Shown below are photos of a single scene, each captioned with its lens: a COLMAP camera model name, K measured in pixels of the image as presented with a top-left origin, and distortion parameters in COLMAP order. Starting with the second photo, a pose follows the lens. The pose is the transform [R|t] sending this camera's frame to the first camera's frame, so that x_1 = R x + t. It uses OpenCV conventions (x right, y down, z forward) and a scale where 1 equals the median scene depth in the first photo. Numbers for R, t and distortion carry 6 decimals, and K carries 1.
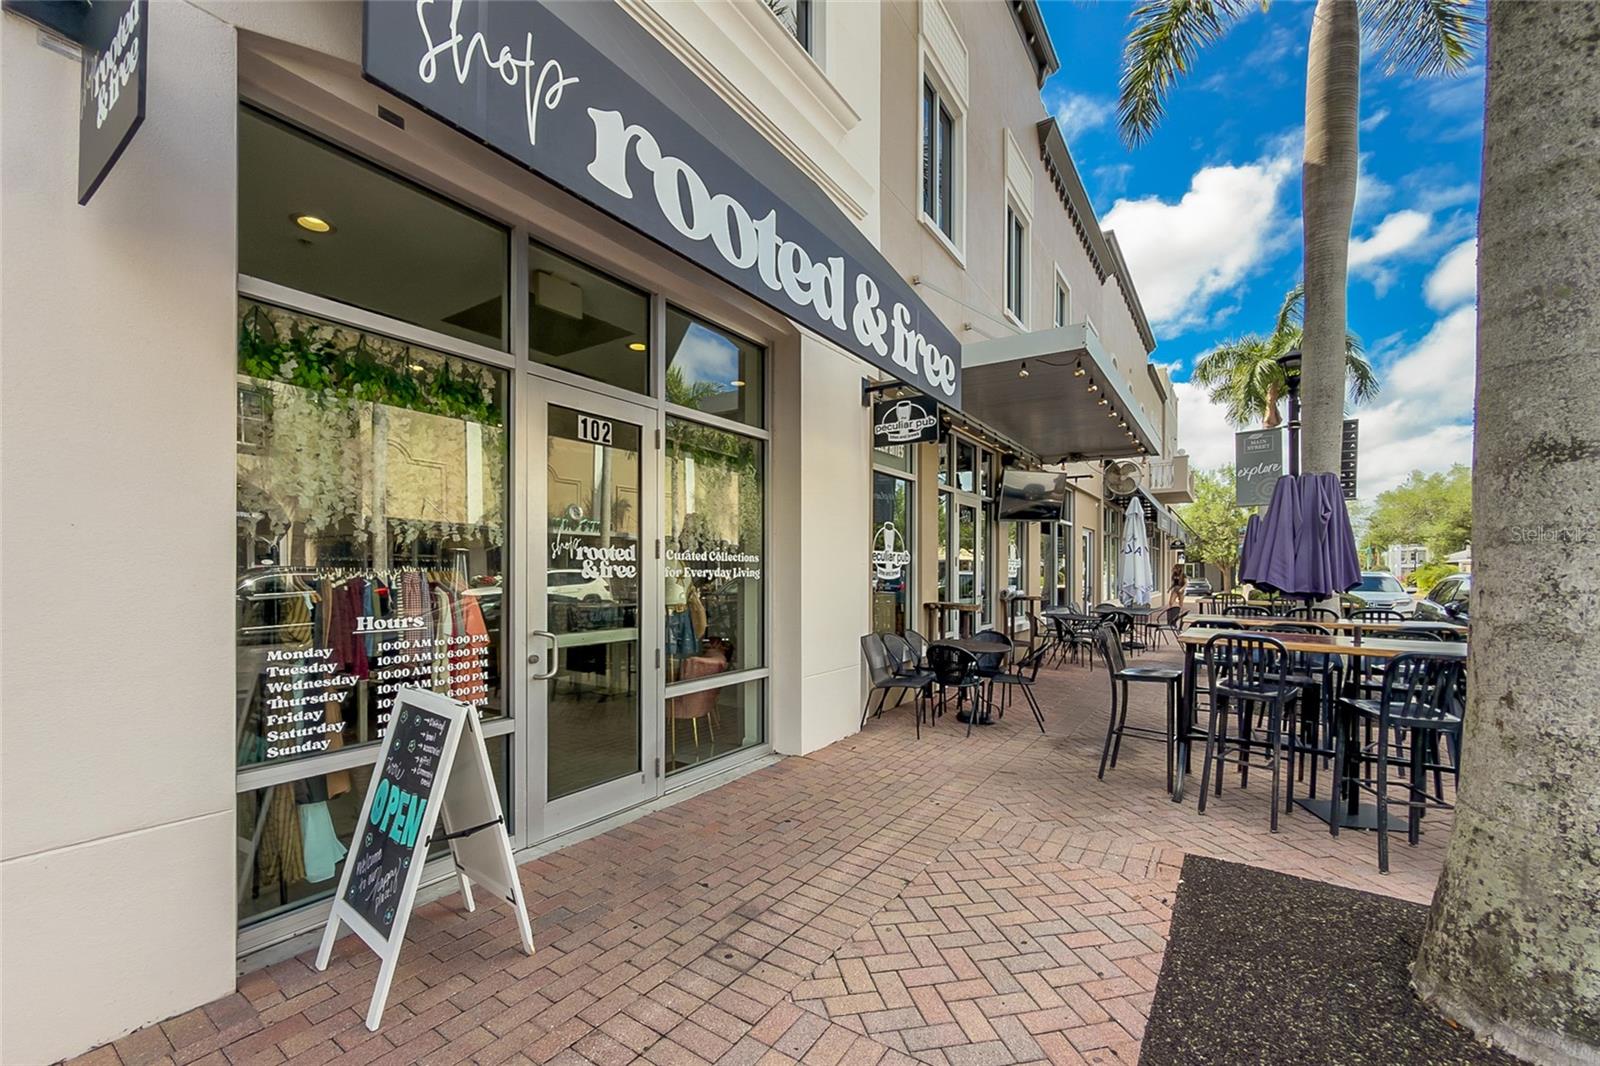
lens RADIAL K [[654.5, 0, 796.3], [0, 654.5, 569.3], [0, 0, 1]] dist [-0.001192, 0.000455]
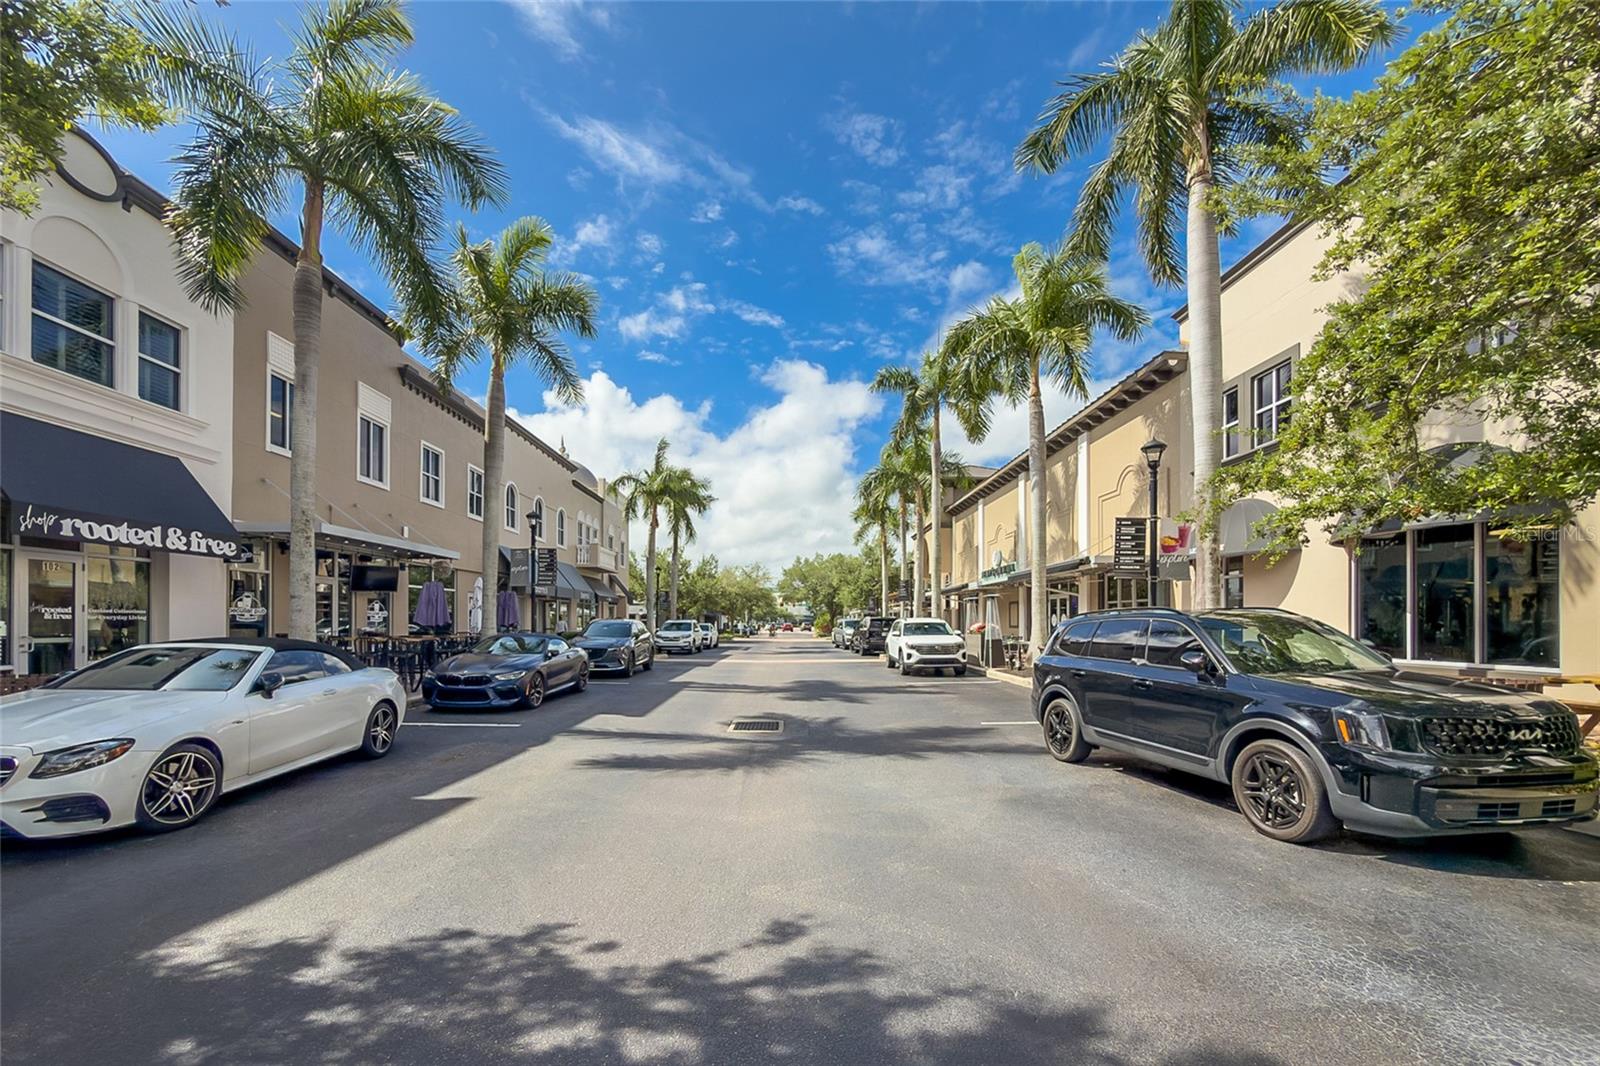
lens RADIAL K [[654.5, 0, 799.8], [0, 654.5, 619.5], [0, 0, 1]] dist [-0.001192, 0.000455]
pose [[0.818413, 0.001969, 0.574627, 0.781163], [-0.003625, 0.999992, 0.001737, -0.001379], [-0.574619, -0.003505, 0.818414, -3.457809]]
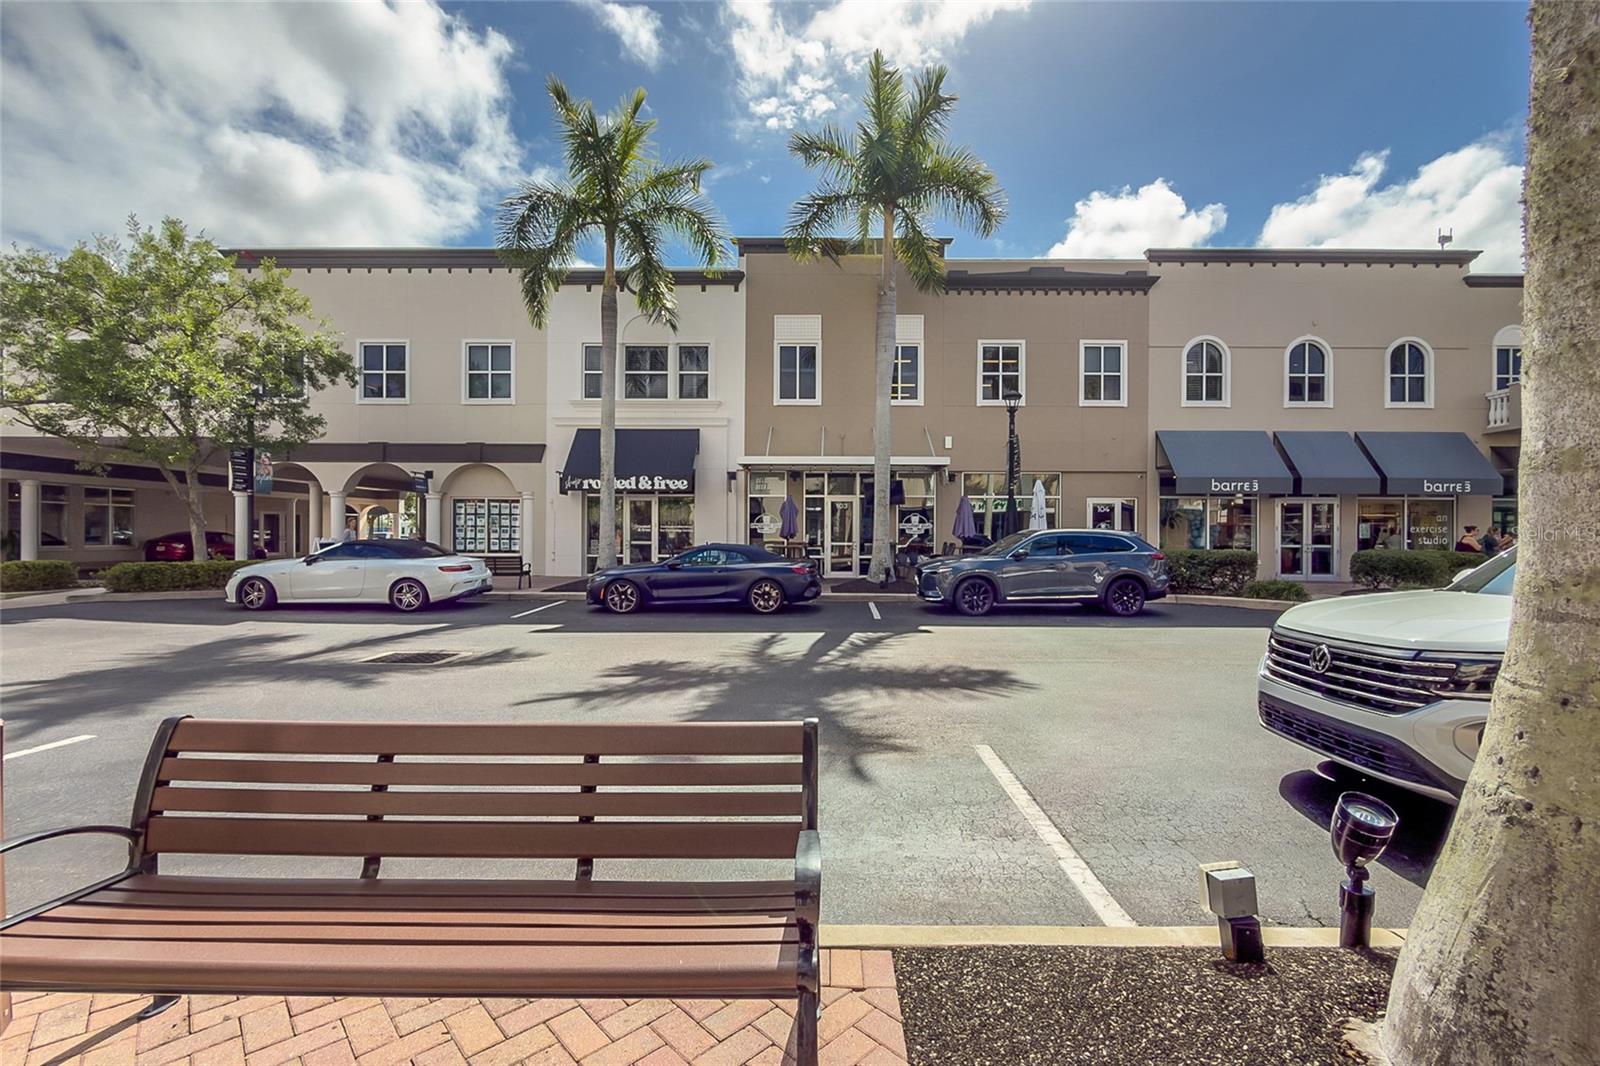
lens RADIAL K [[654.5, 0, 800.6], [0, 654.5, 534.4], [0, 0, 1]] dist [-0.001192, 0.000455]
pose [[0.557222, 0.000104, -0.830363, 5.306246], [0.002104, 0.999997, 0.001537, 0.036515], [0.830361, -0.002603, 0.557220, -0.953281]]
